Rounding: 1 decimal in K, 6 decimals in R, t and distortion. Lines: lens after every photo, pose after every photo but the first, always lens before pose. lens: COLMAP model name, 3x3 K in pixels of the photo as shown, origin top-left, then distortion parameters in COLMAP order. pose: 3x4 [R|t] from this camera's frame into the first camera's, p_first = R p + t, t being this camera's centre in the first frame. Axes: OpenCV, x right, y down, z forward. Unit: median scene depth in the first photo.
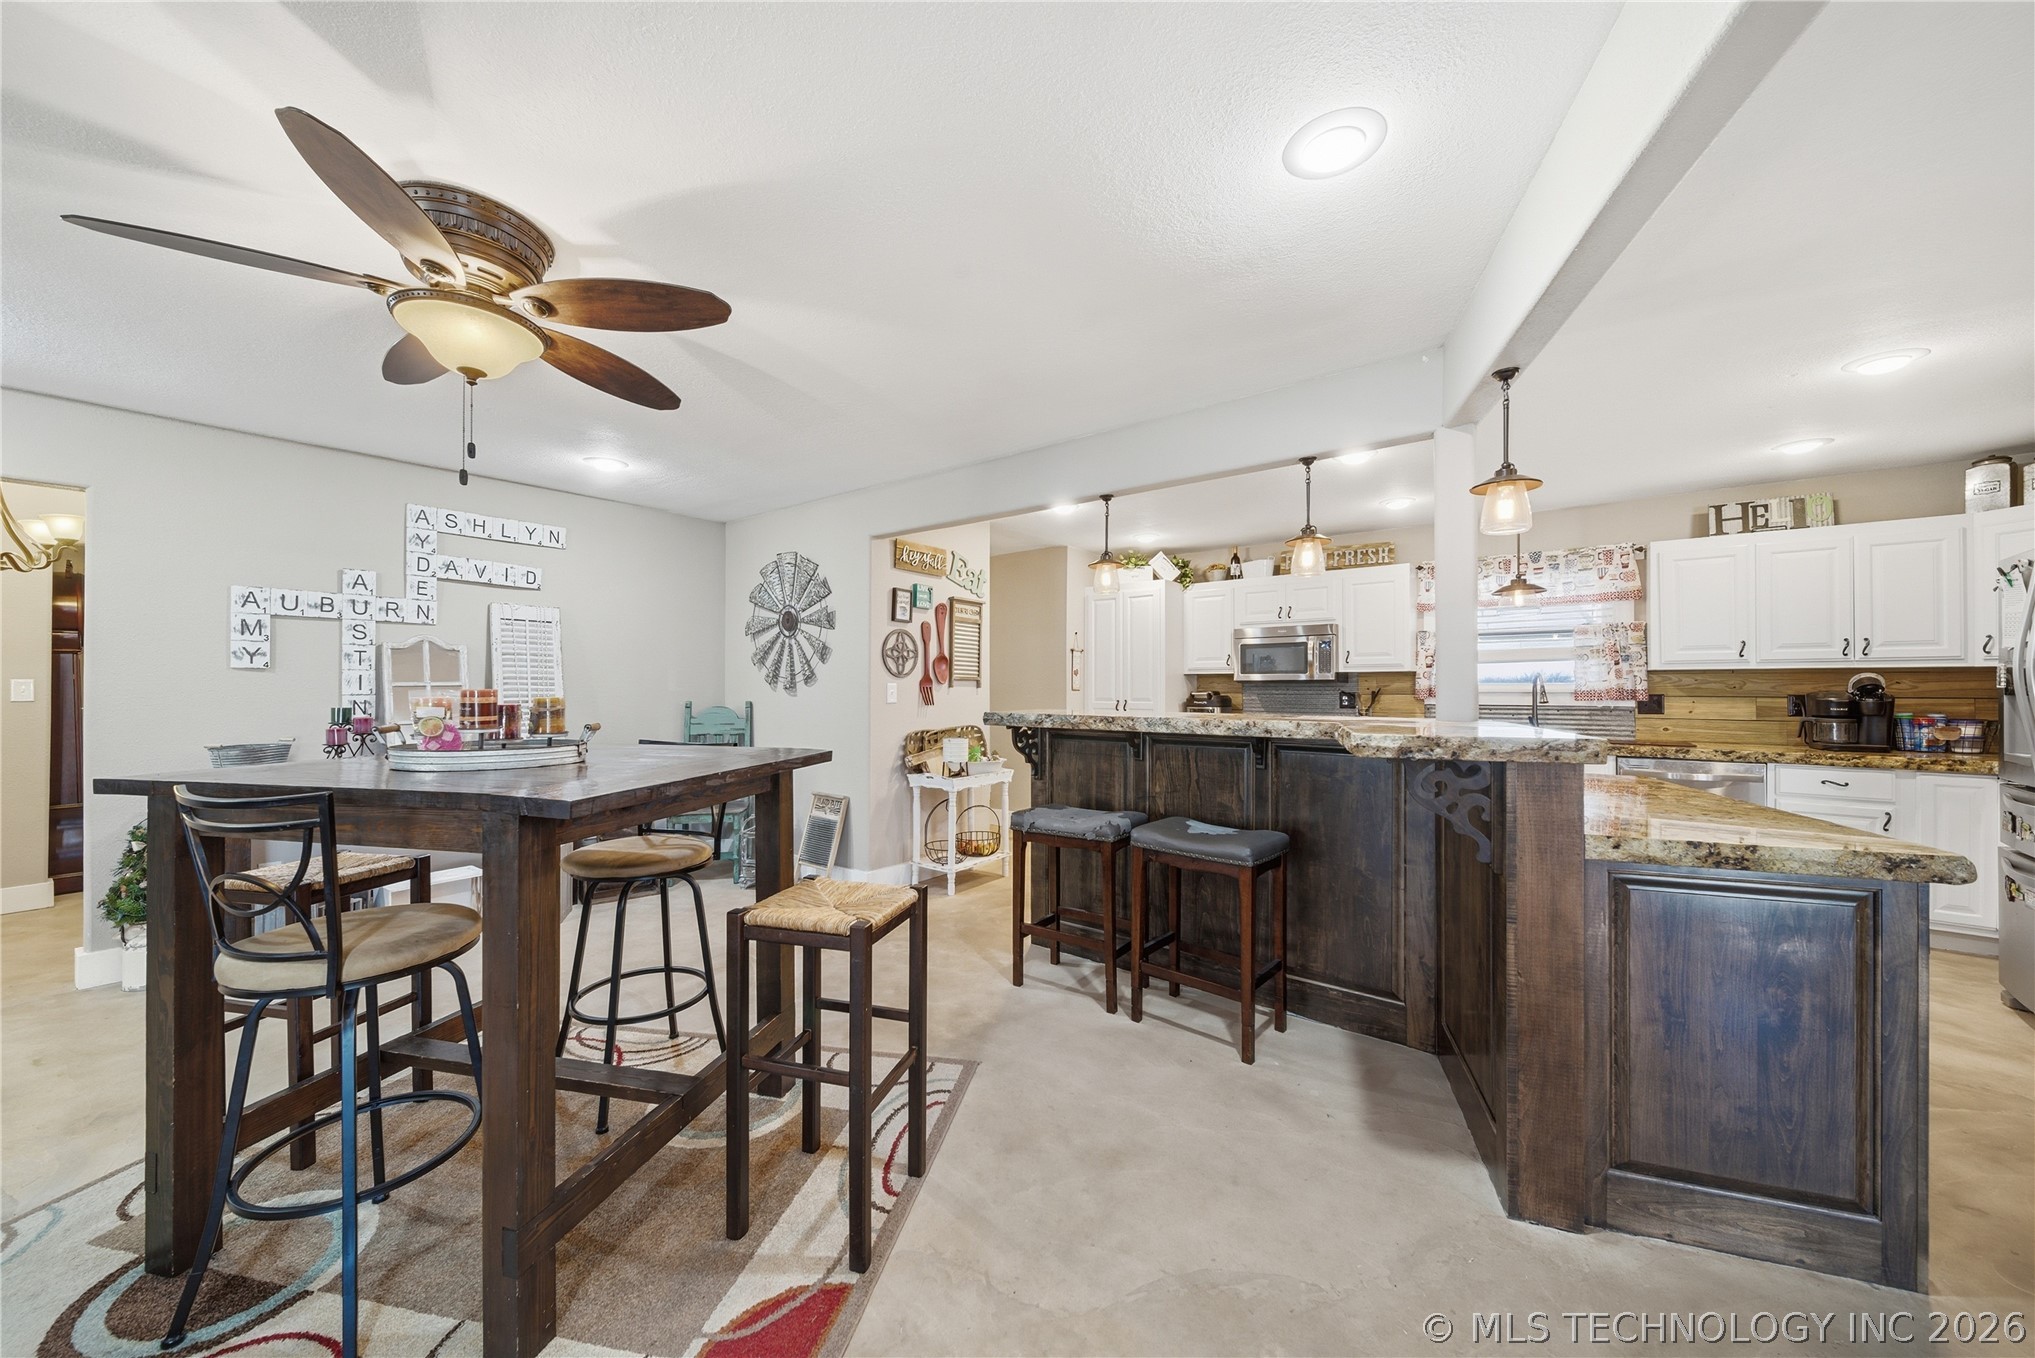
lens RADIAL K [[724.5, 0, 1014.1], [0, 724.5, 683.7], [0, 0, 1]] dist [0.002701, -0.001252]
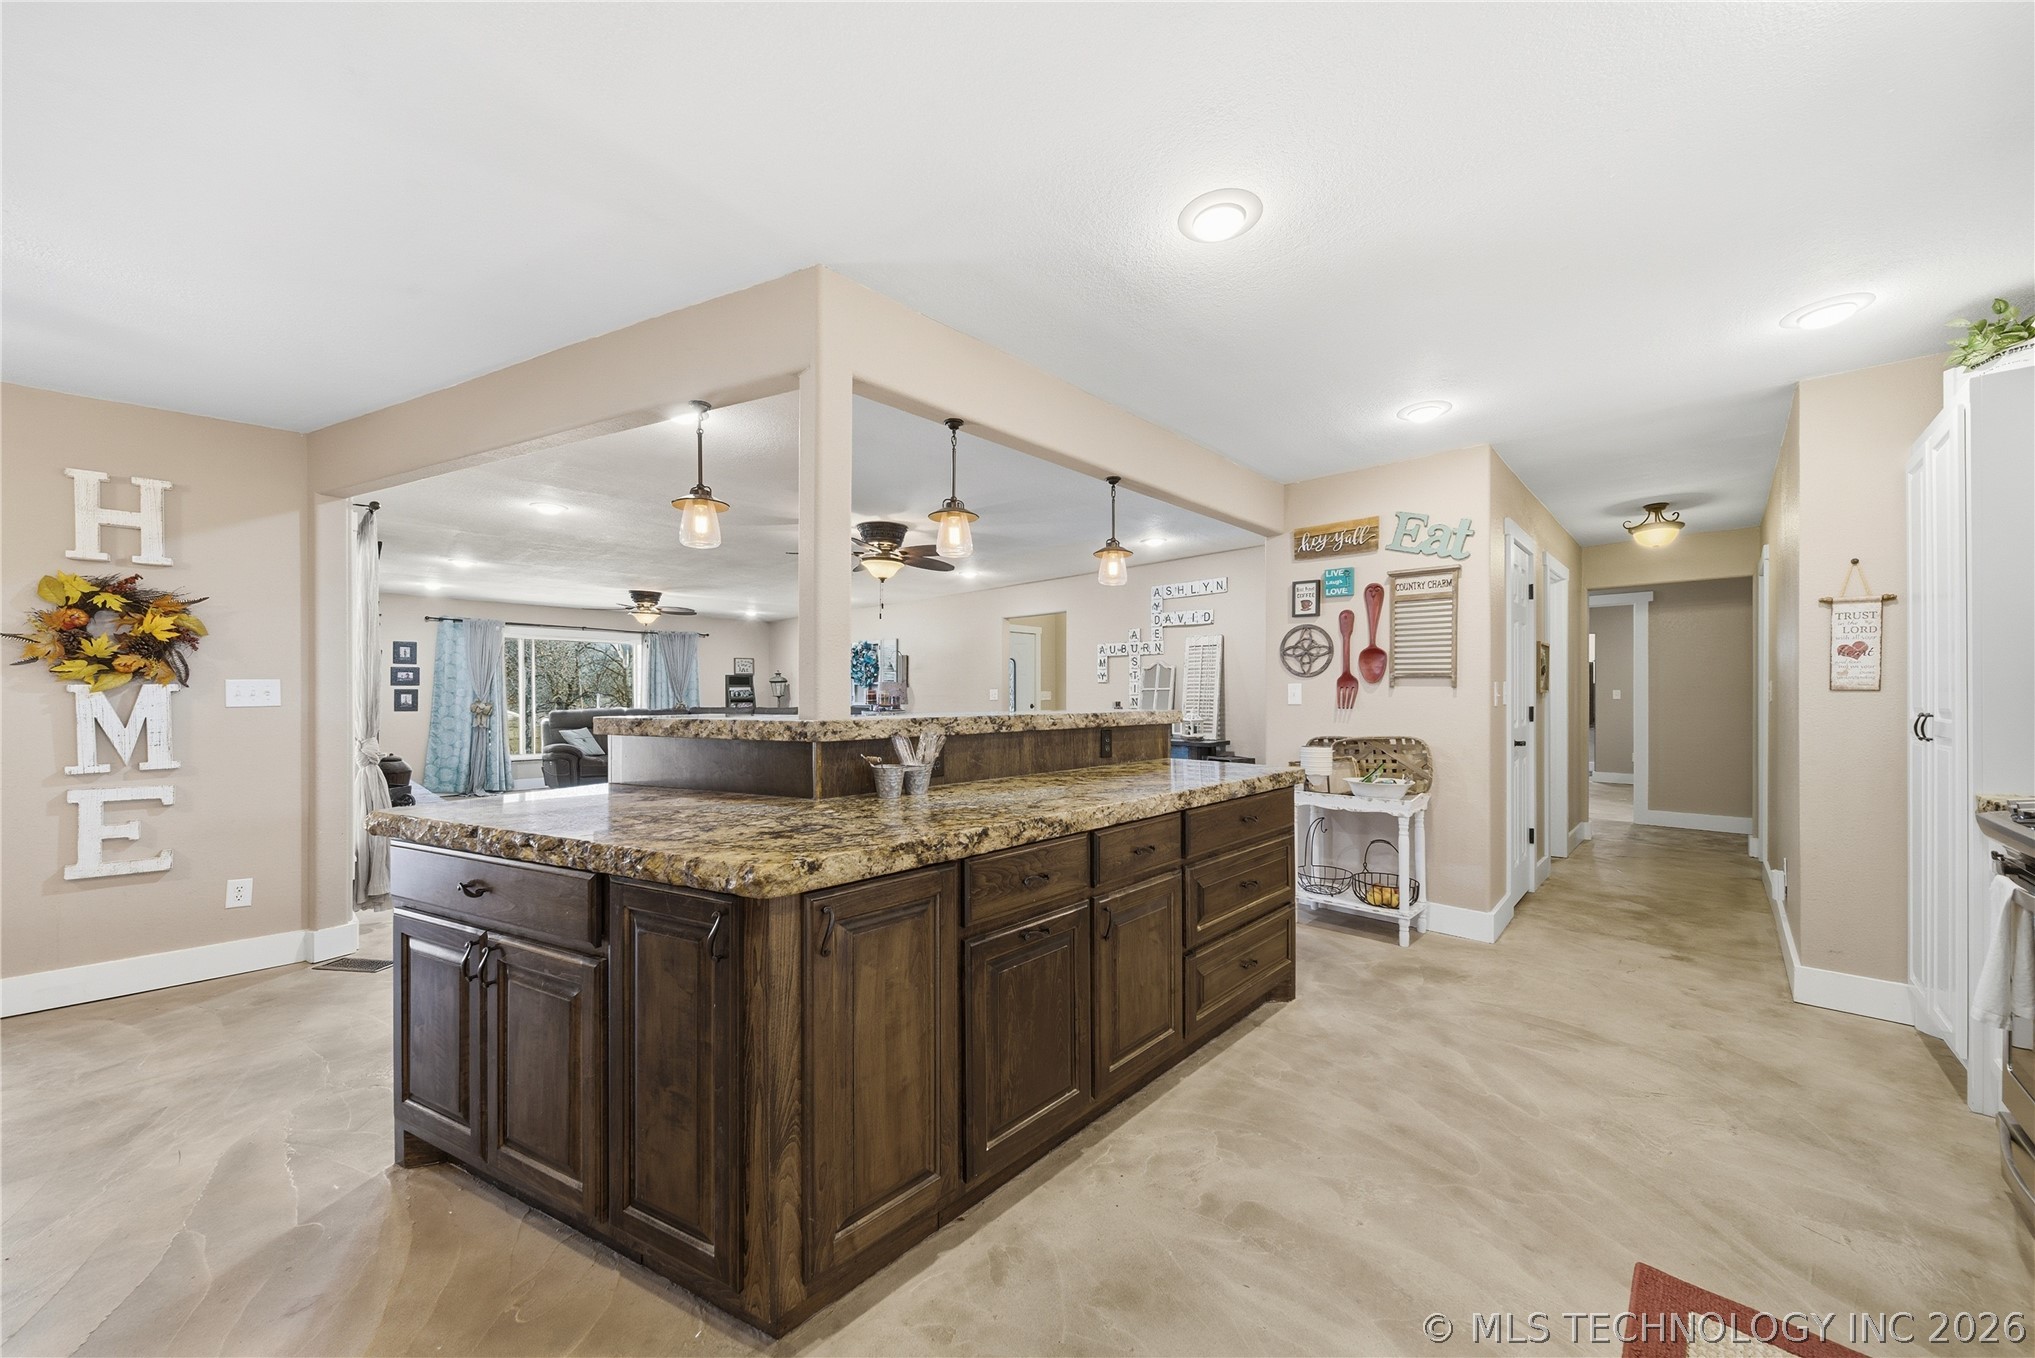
lens RADIAL K [[724.5, 0, 1015.6], [0, 724.5, 696.2], [0, 0, 1]] dist [0.002701, -0.001252]
pose [[-0.117864, 0.000685, -0.993030, 0.814849], [0.005254, 0.999986, 0.000066, 0.014289], [0.993016, -0.005210, -0.117866, 0.748504]]
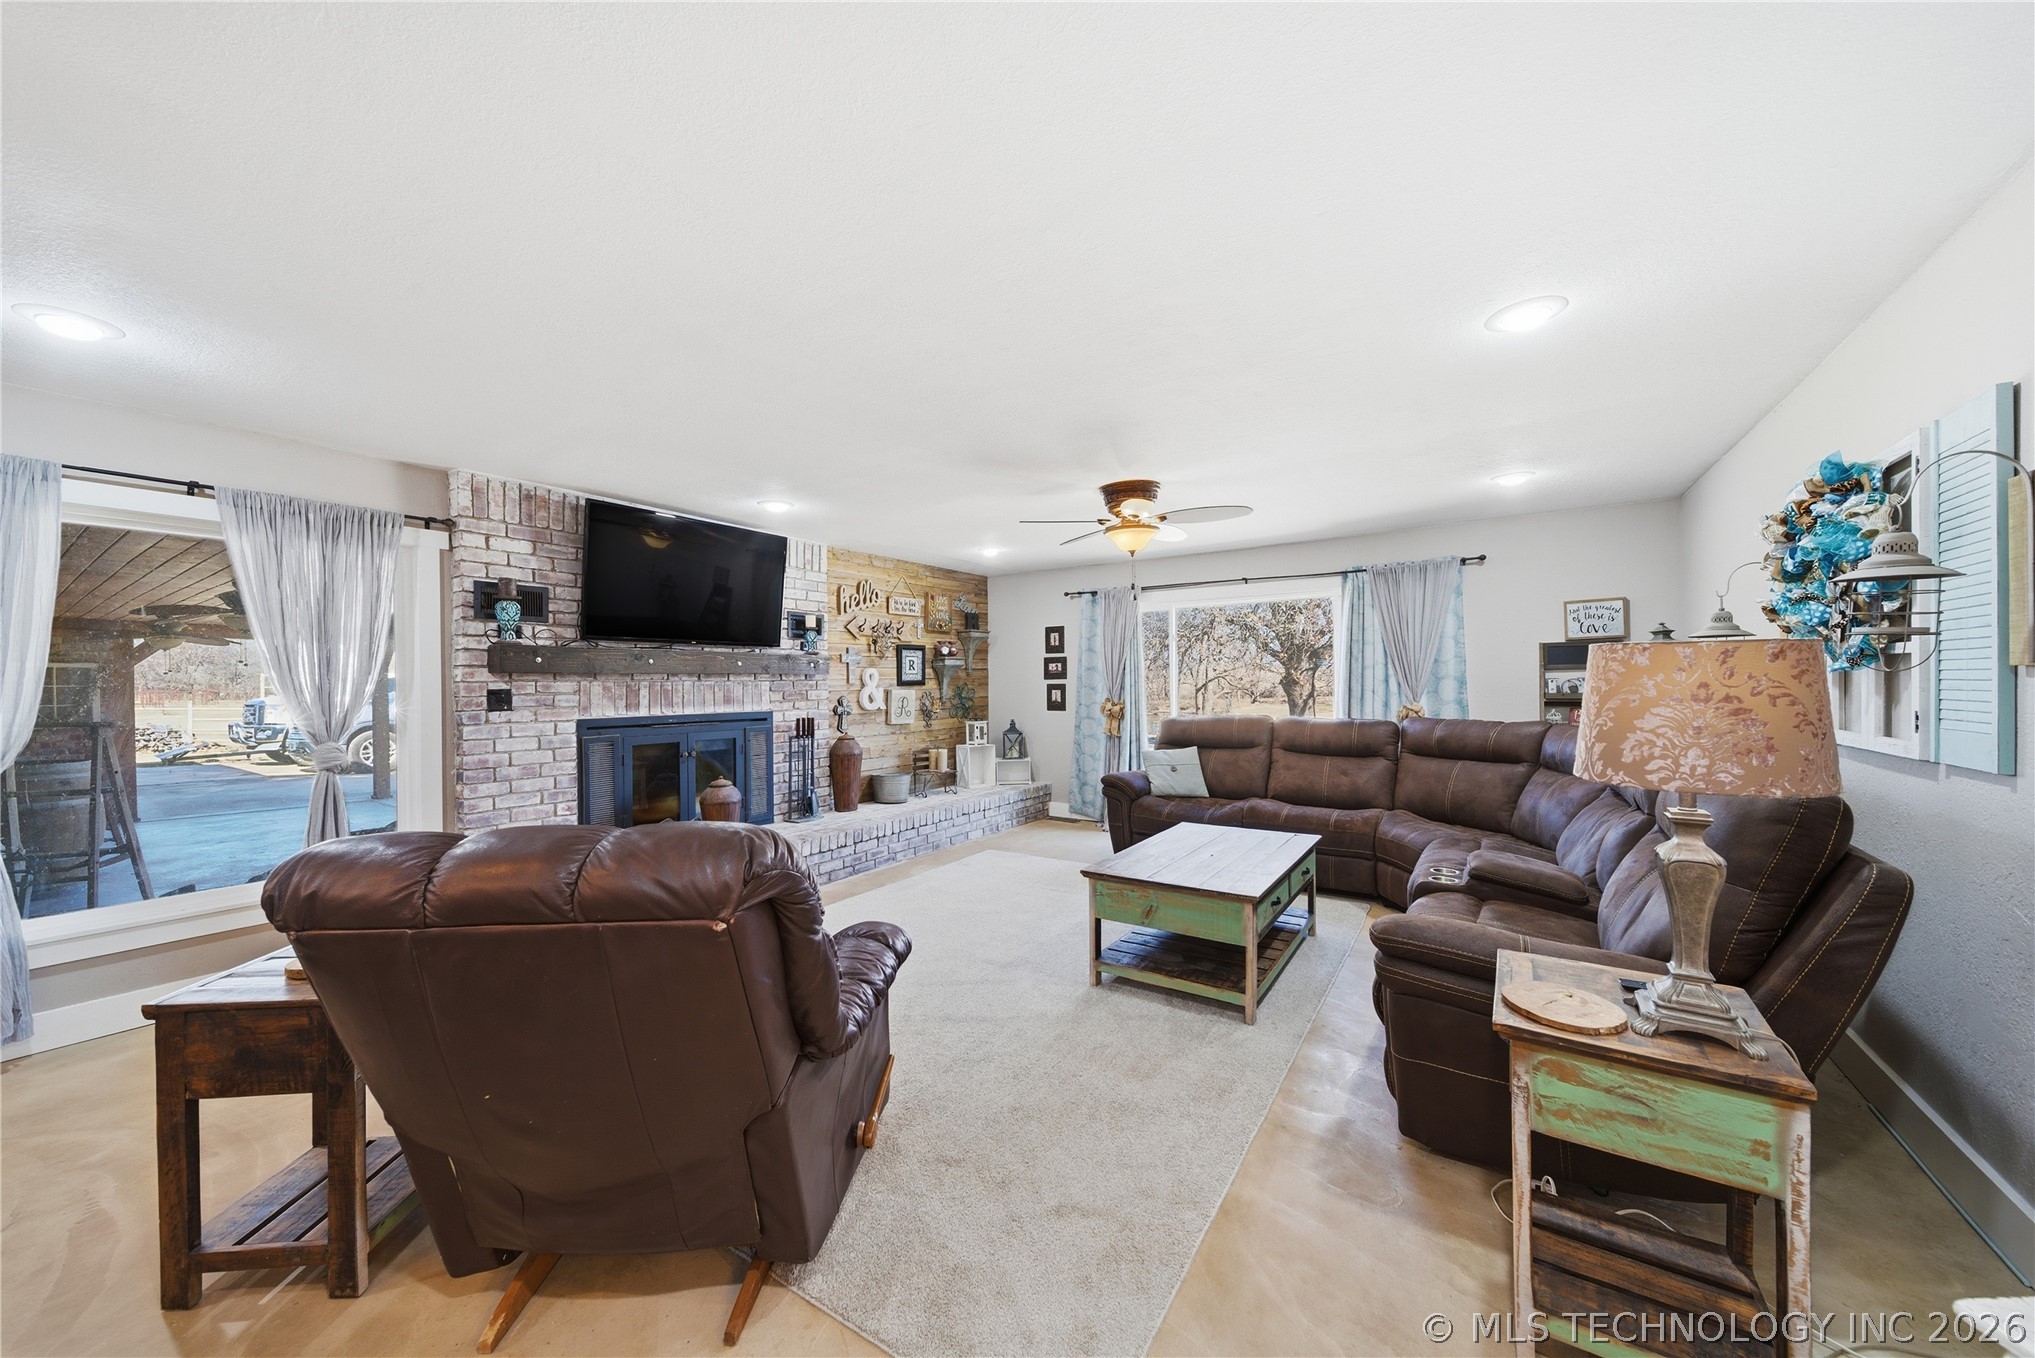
lens RADIAL K [[724.5, 0, 1019.4], [0, 724.5, 689.1], [0, 0, 1]] dist [0.002701, -0.001252]
pose [[-0.998403, 0.011519, -0.055307, -0.737567], [0.011277, 0.999925, 0.004673, -0.009514], [0.055357, 0.004042, -0.998458, 0.494363]]
